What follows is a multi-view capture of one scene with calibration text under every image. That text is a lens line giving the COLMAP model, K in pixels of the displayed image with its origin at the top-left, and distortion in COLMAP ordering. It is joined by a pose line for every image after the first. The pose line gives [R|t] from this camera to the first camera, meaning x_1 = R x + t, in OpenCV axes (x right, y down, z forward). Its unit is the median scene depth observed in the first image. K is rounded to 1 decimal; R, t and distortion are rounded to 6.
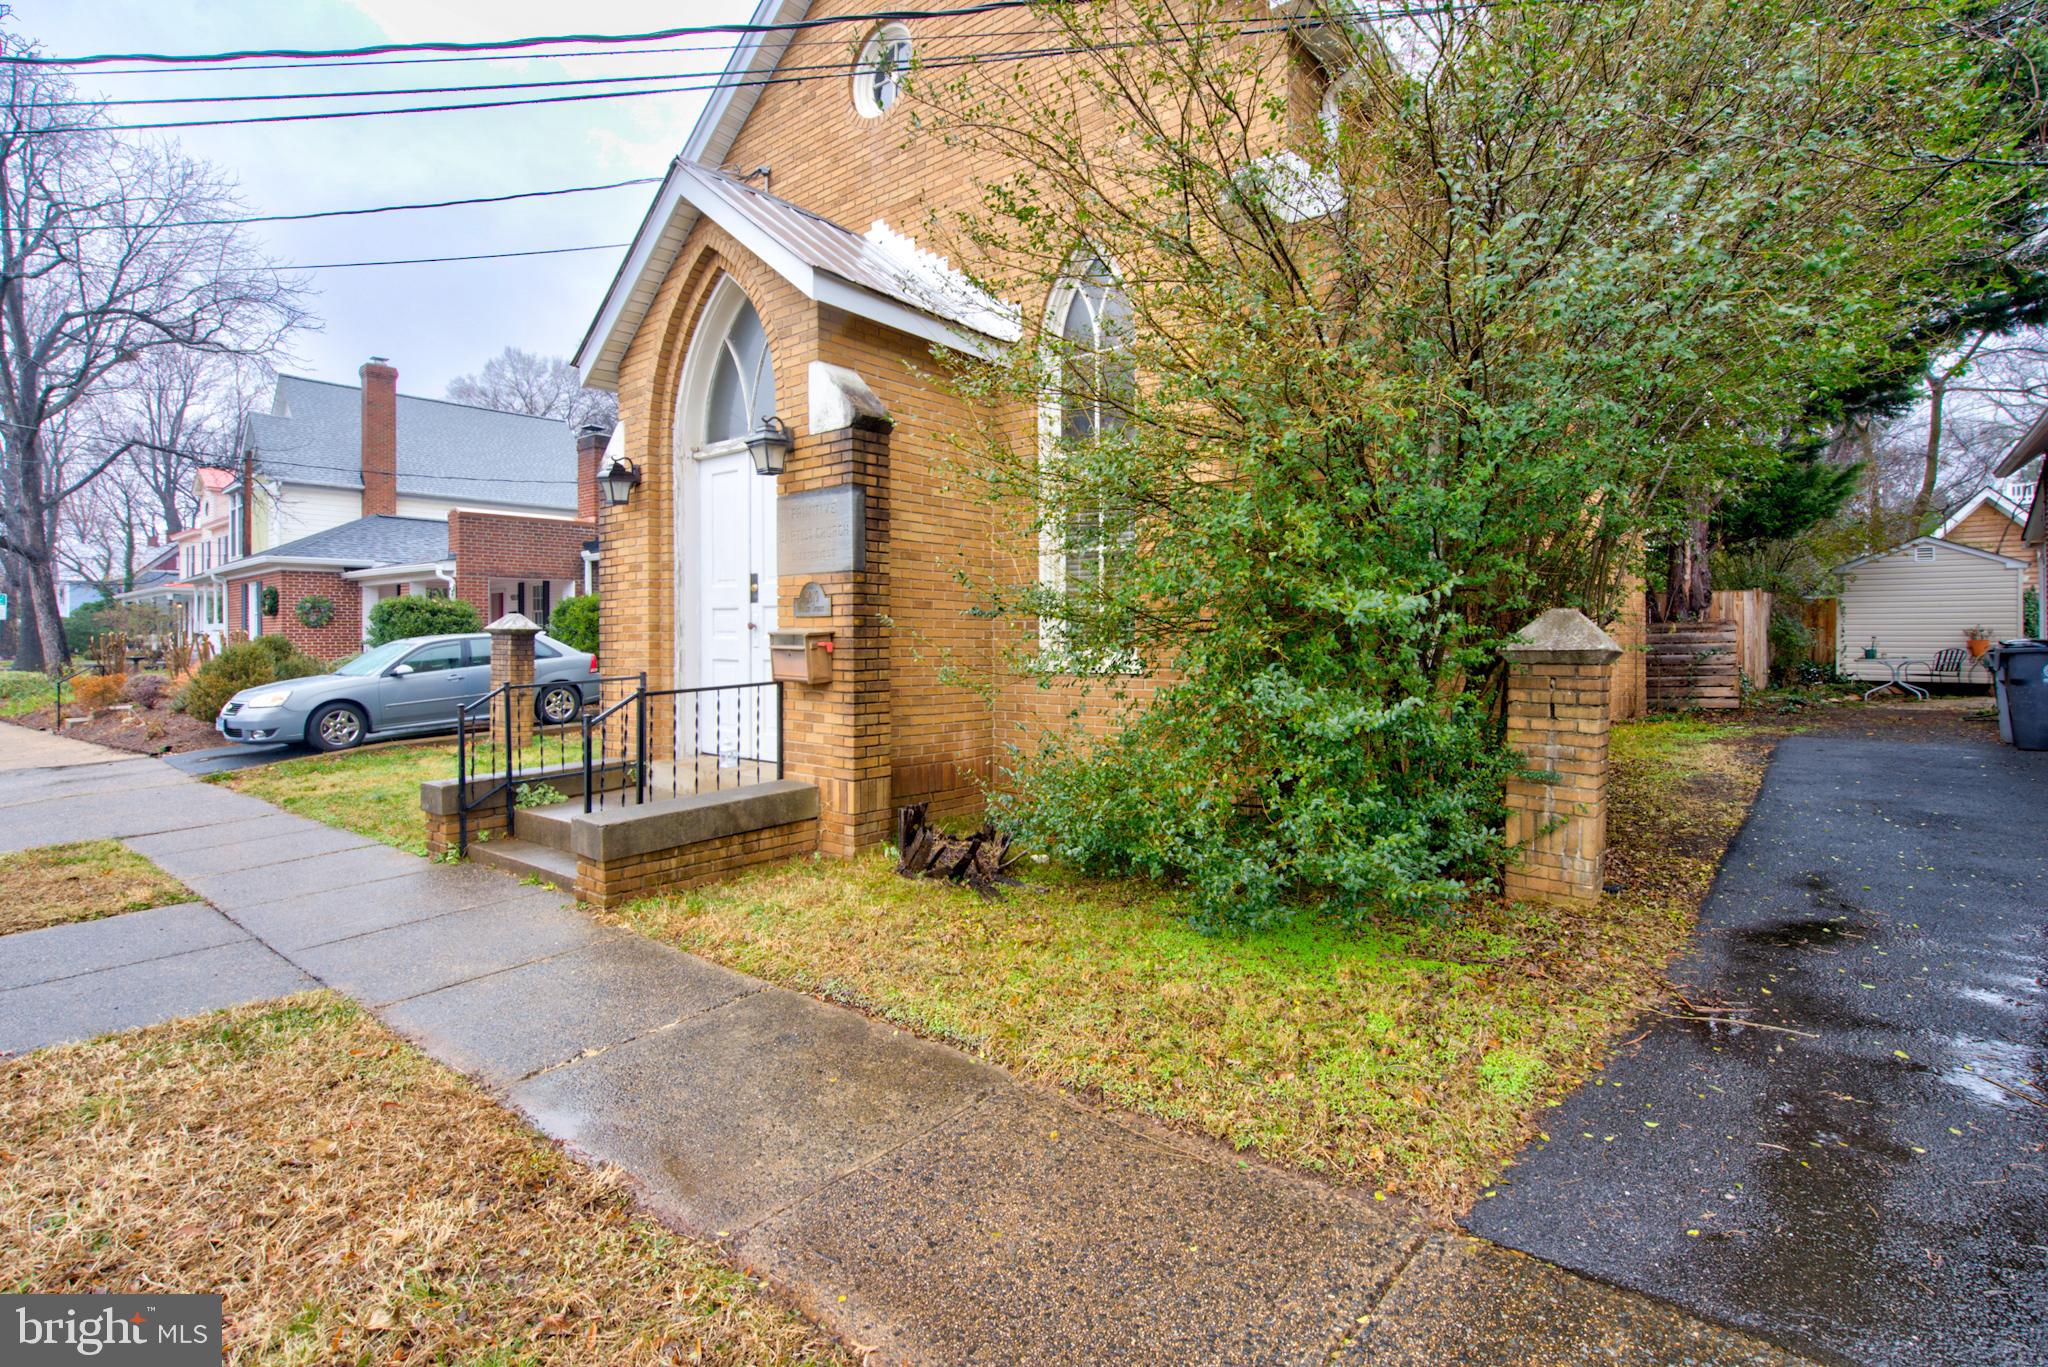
lens RADIAL K [[1015.1, 0, 1025.6], [0, 1015.1, 644.3], [0, 0, 1]] dist [-0.000186, 0.000036]
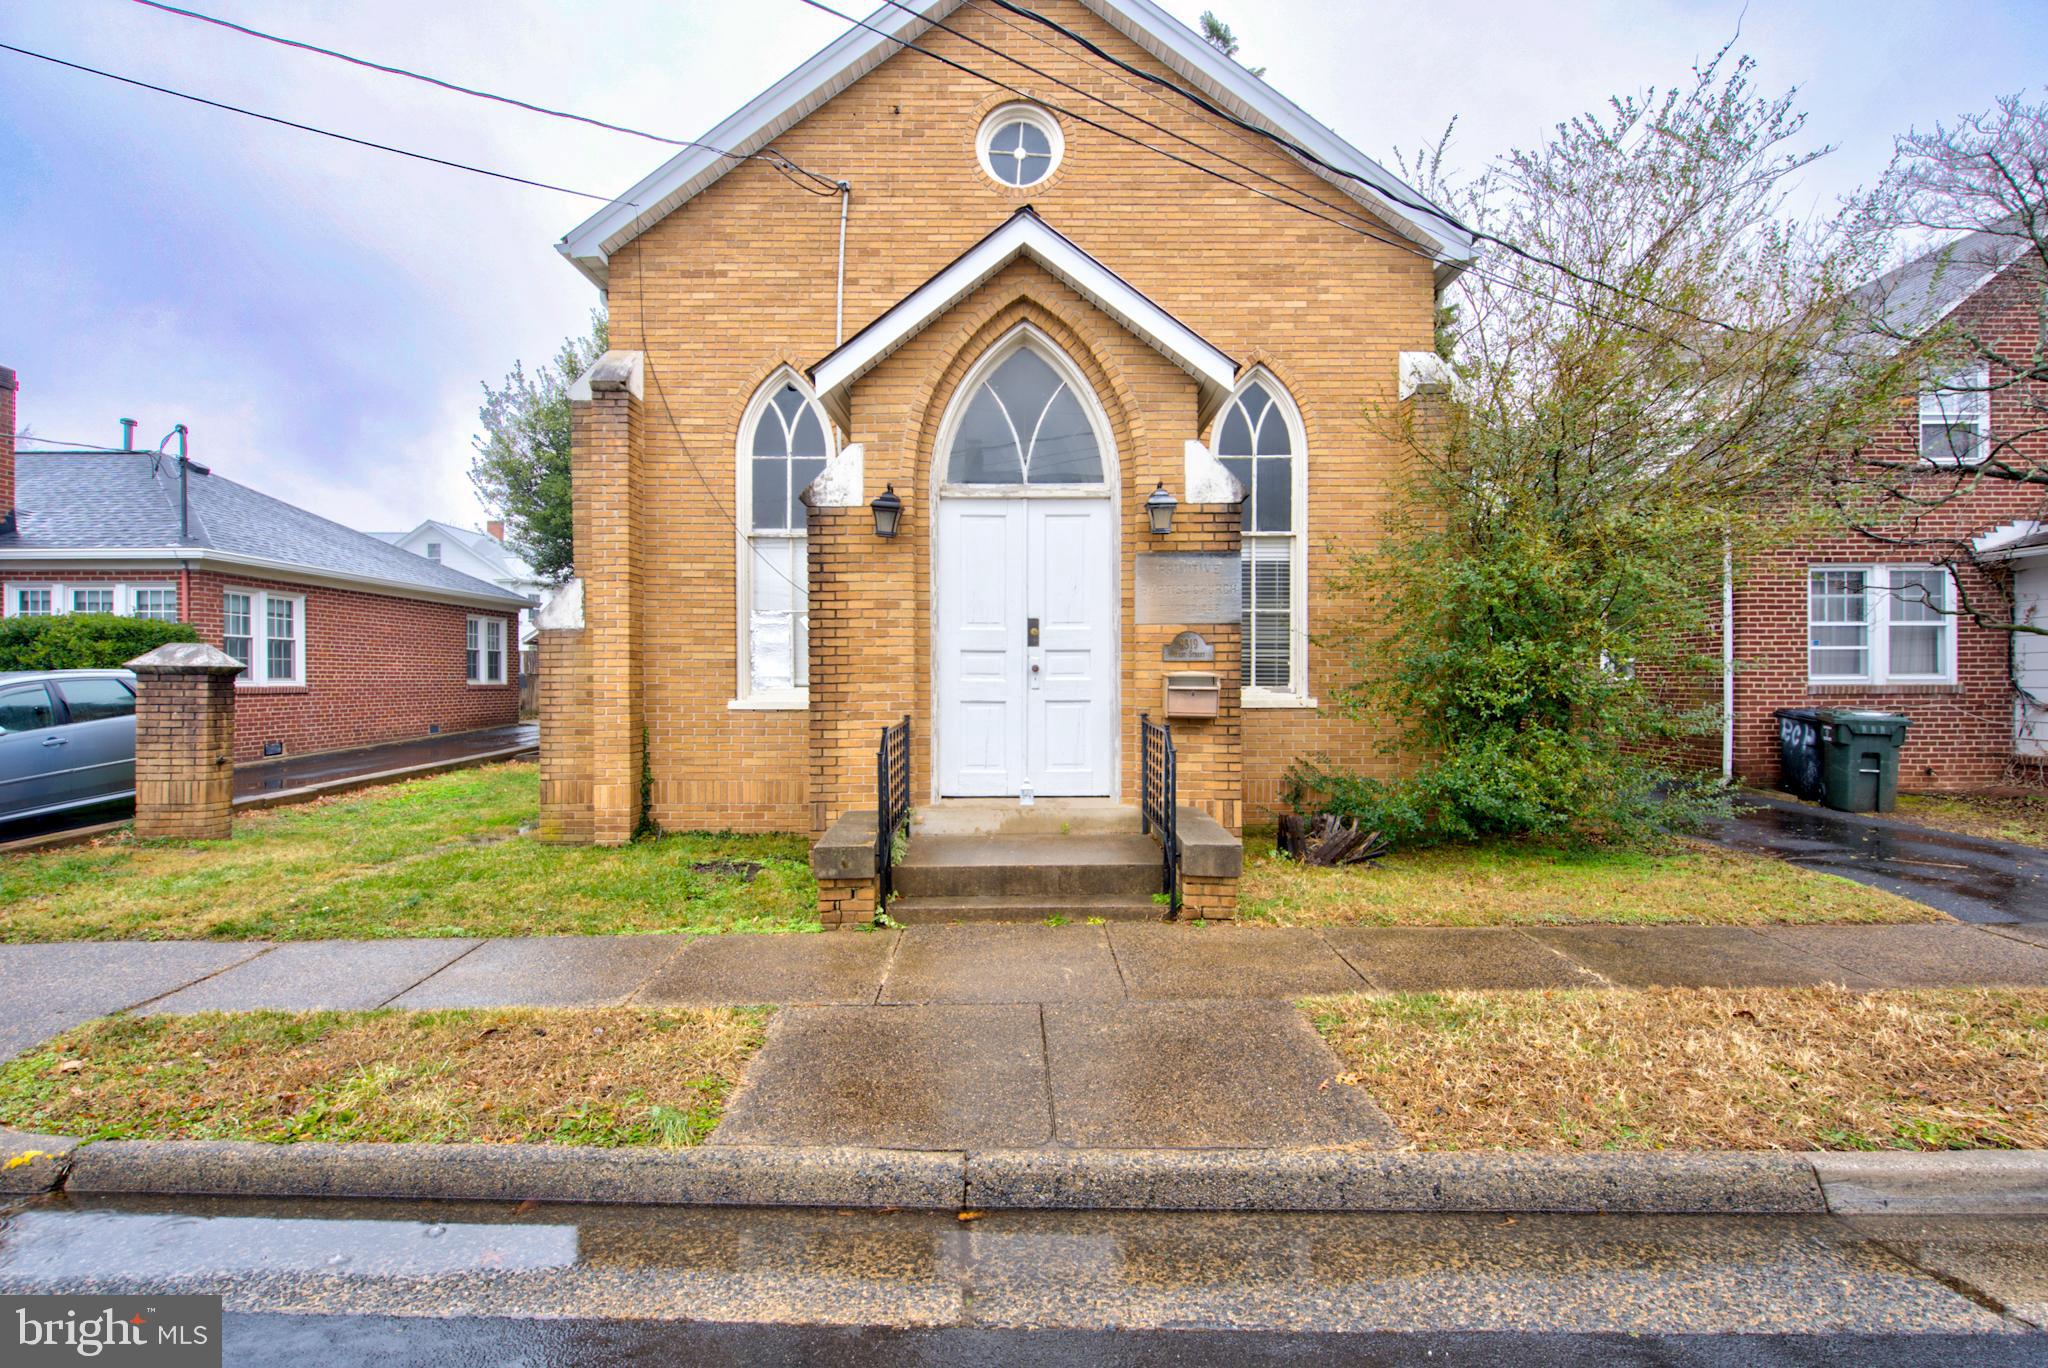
lens RADIAL K [[979.7, 0, 1024.0], [0, 979.7, 684.0], [0, 0, 1]] dist [-0.001610, -0.000308]
pose [[0.755750, -0.000339, 0.654860, -0.891623], [0.001921, 0.999997, -0.001699, -0.000088], [-0.654857, 0.002542, 0.755748, 0.233908]]
